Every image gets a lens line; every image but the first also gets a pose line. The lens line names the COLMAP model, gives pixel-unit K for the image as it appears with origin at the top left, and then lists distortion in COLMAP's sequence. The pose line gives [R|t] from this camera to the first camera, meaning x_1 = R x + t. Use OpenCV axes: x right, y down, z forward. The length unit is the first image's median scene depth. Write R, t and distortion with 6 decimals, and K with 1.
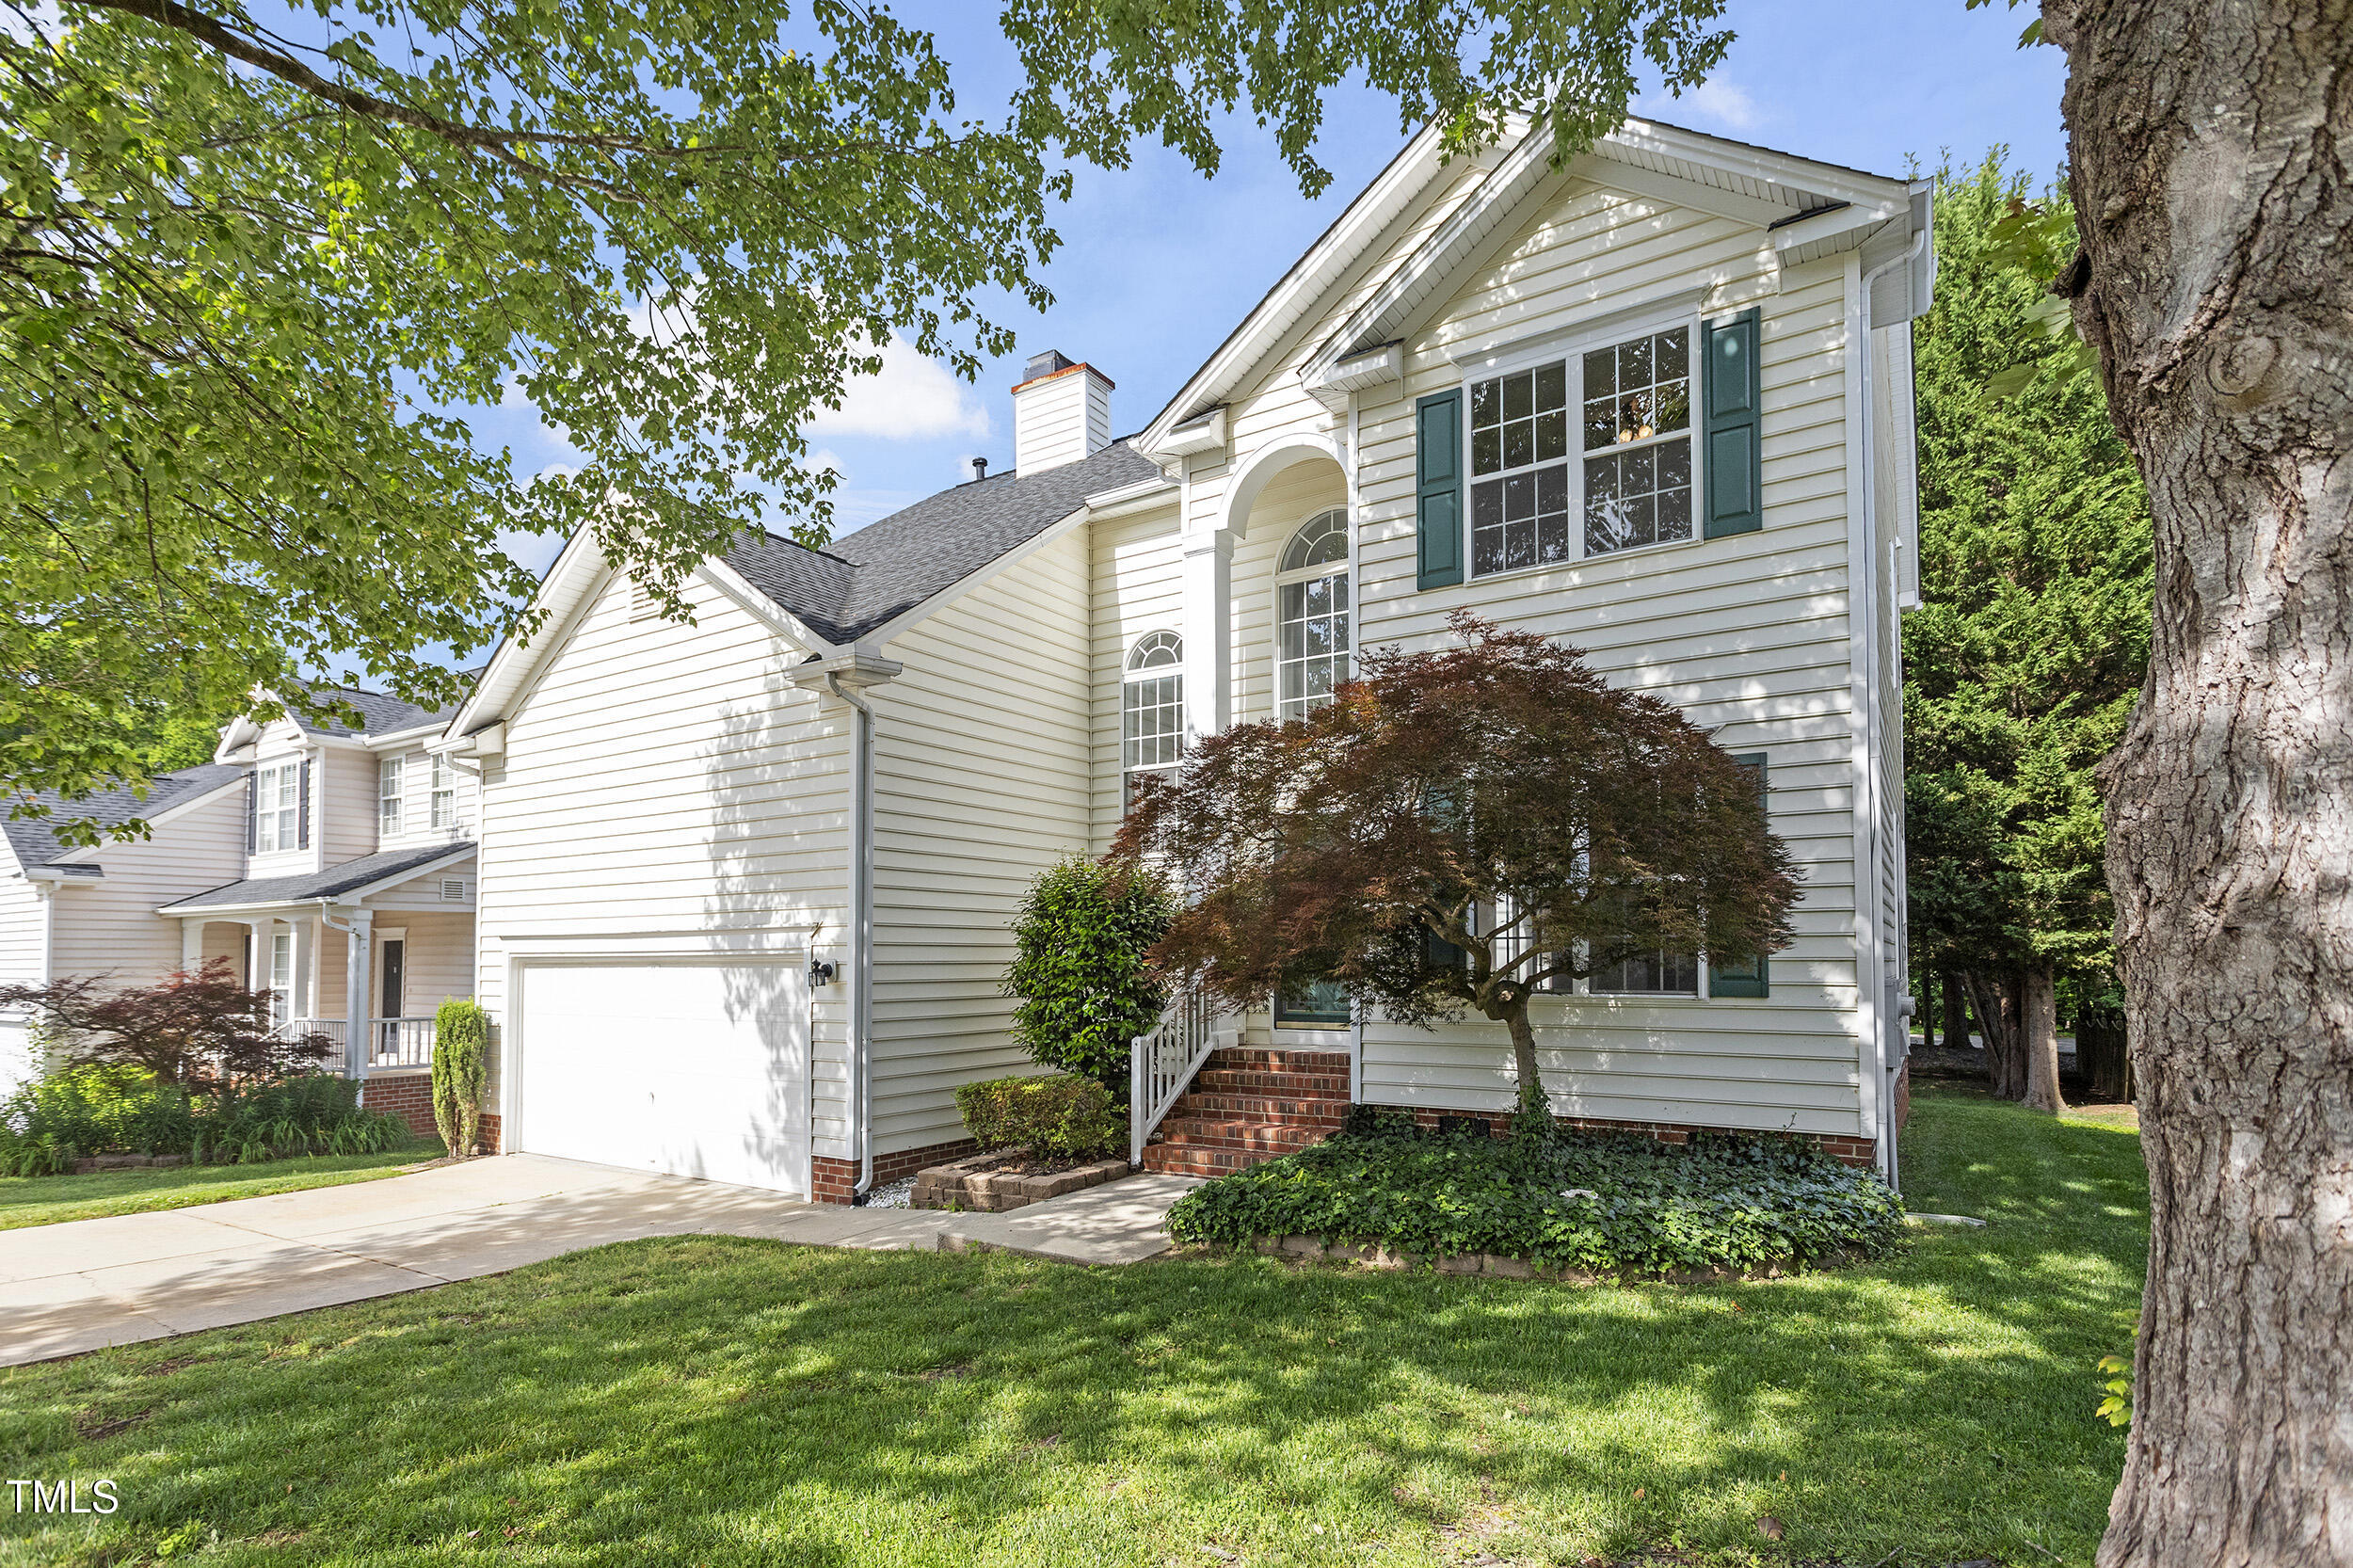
lens RADIAL K [[1113.9, 0, 1160.7], [0, 1113.9, 780.3], [0, 0, 1]] dist [0.003589, 0.000150]
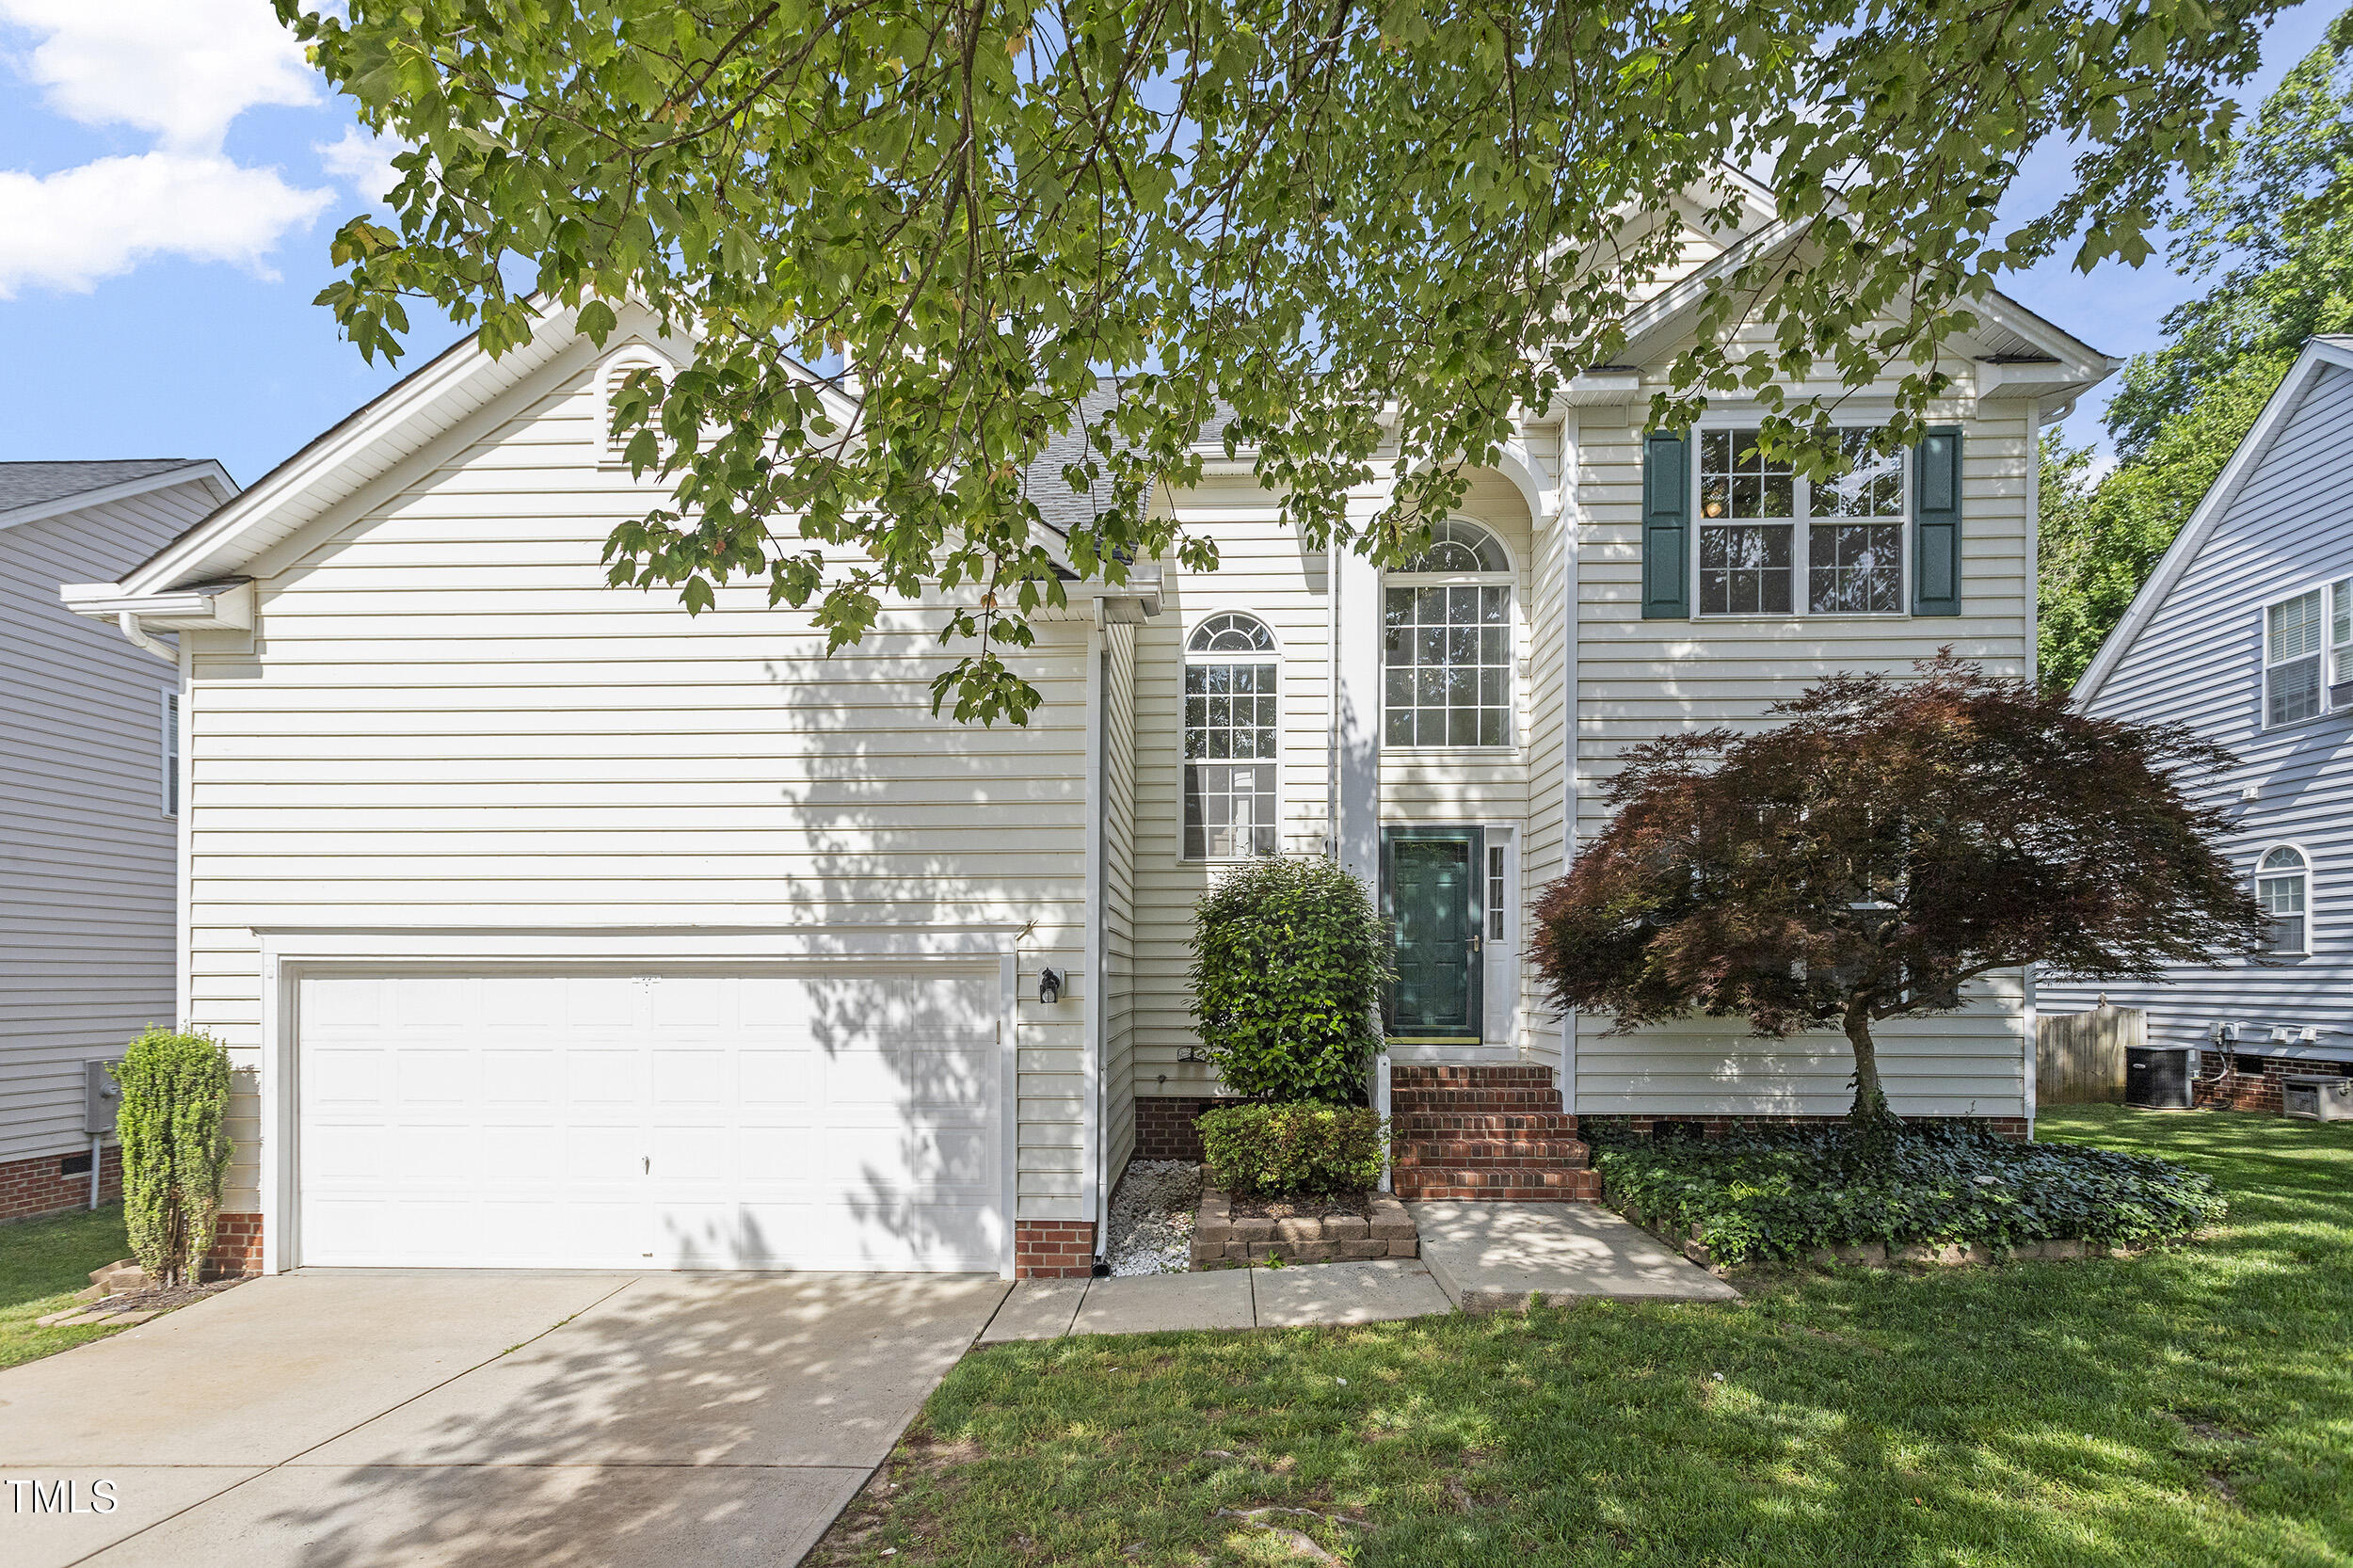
lens RADIAL K [[1113.9, 0, 1147.6], [0, 1113.9, 856.2], [0, 0, 1]] dist [0.003589, 0.000150]
pose [[0.869456, 0.061262, 0.490197, -0.628603], [-0.084408, 0.996112, 0.025224, 0.058764], [-0.486746, -0.063308, 0.871247, 0.299946]]
